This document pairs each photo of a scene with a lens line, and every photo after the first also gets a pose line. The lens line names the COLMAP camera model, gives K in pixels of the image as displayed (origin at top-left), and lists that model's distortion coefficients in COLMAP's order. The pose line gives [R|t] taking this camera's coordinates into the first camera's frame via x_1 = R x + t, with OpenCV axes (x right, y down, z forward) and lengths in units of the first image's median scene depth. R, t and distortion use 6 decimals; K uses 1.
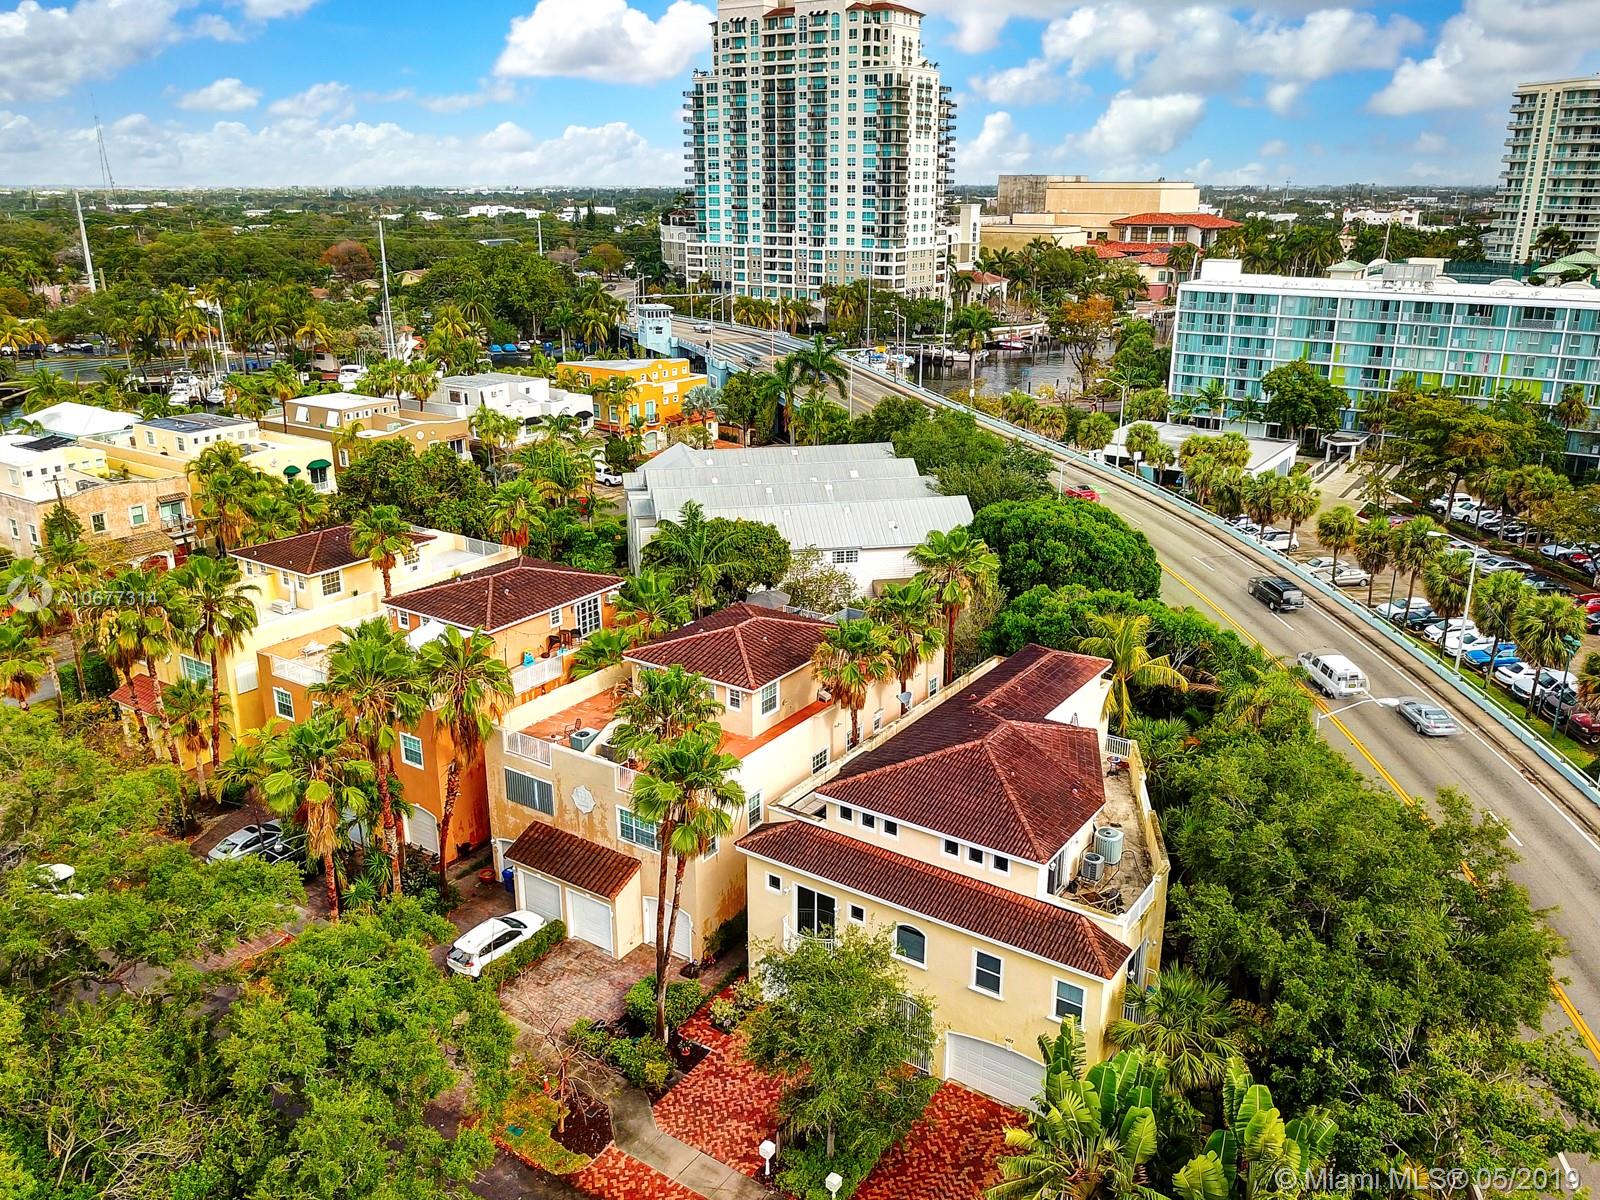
lens RADIAL K [[1228.1, 0, 795.2], [0, 1228.1, 602.8], [0, 0, 1]] dist [0.020604, -0.015661]
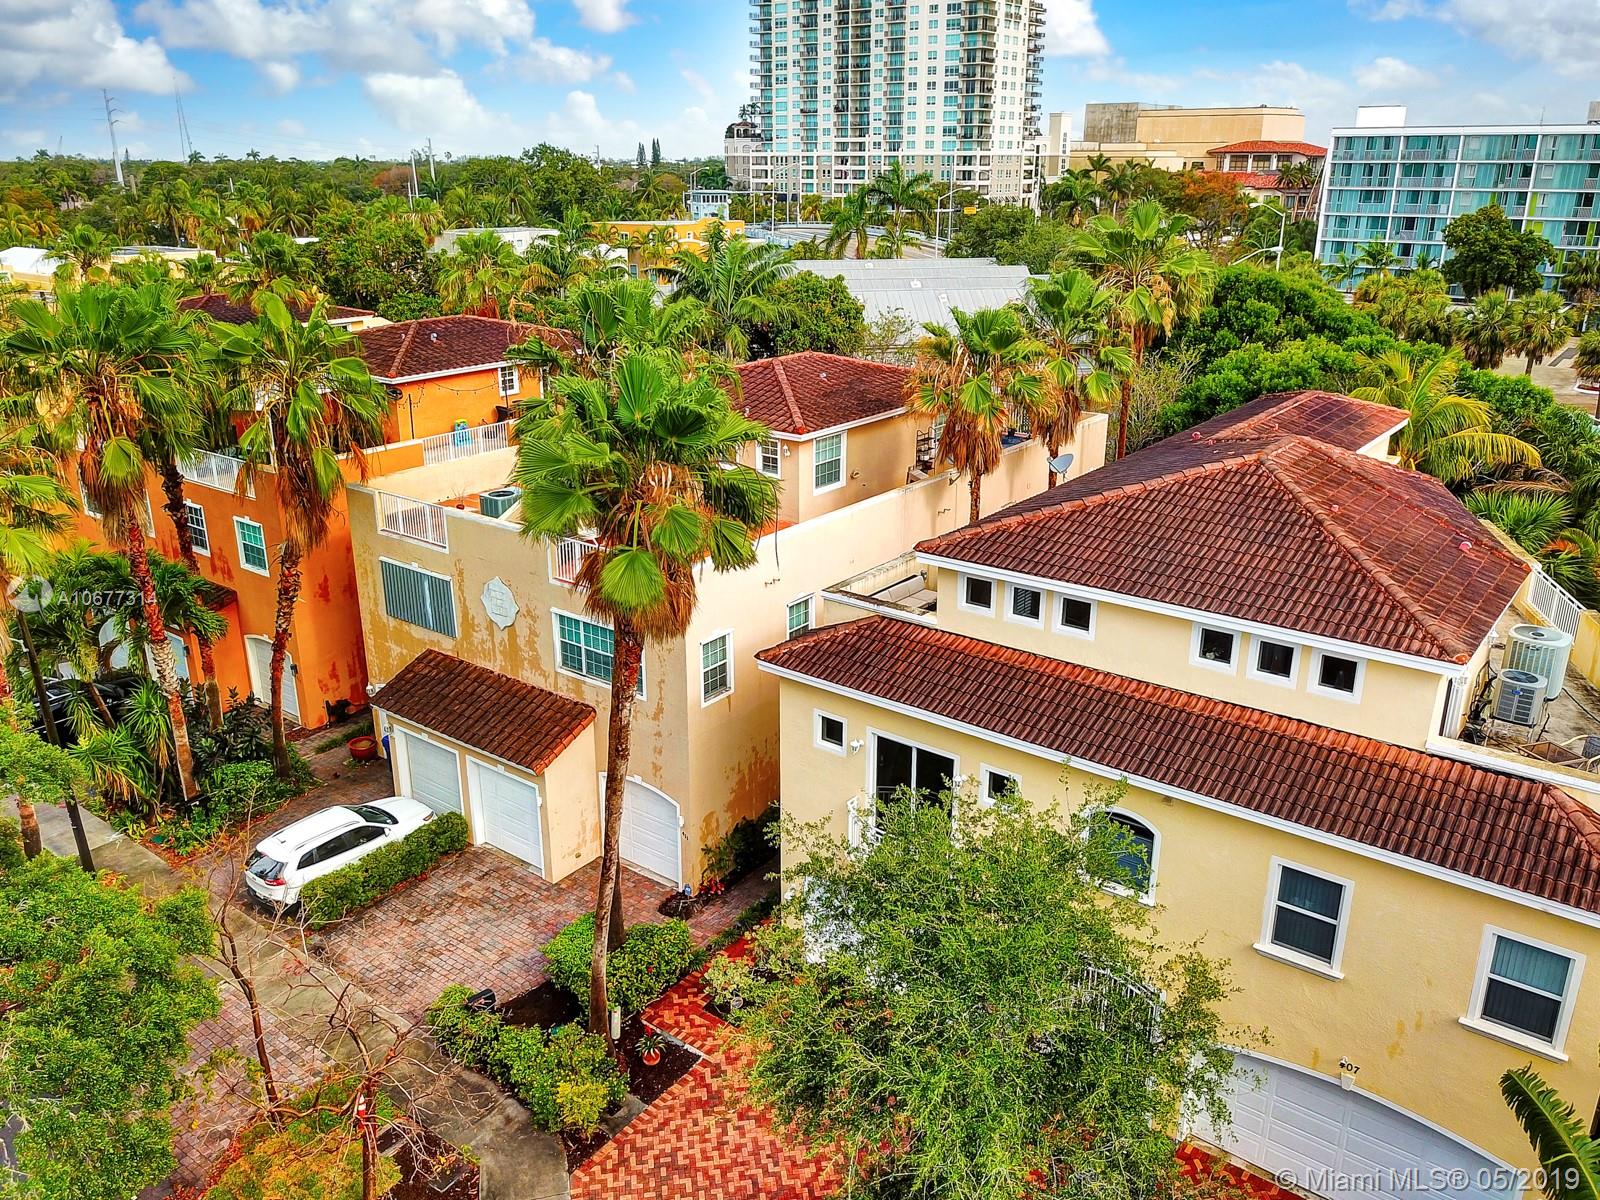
lens RADIAL K [[1228.1, 0, 798.0], [0, 1228.1, 595.9], [0, 0, 1]] dist [0.020604, -0.015661]
pose [[0.998595, 0.016544, -0.050339, -0.005467], [-0.015669, 0.999720, 0.017727, 0.139638], [0.050619, -0.016914, 0.998575, 0.424001]]
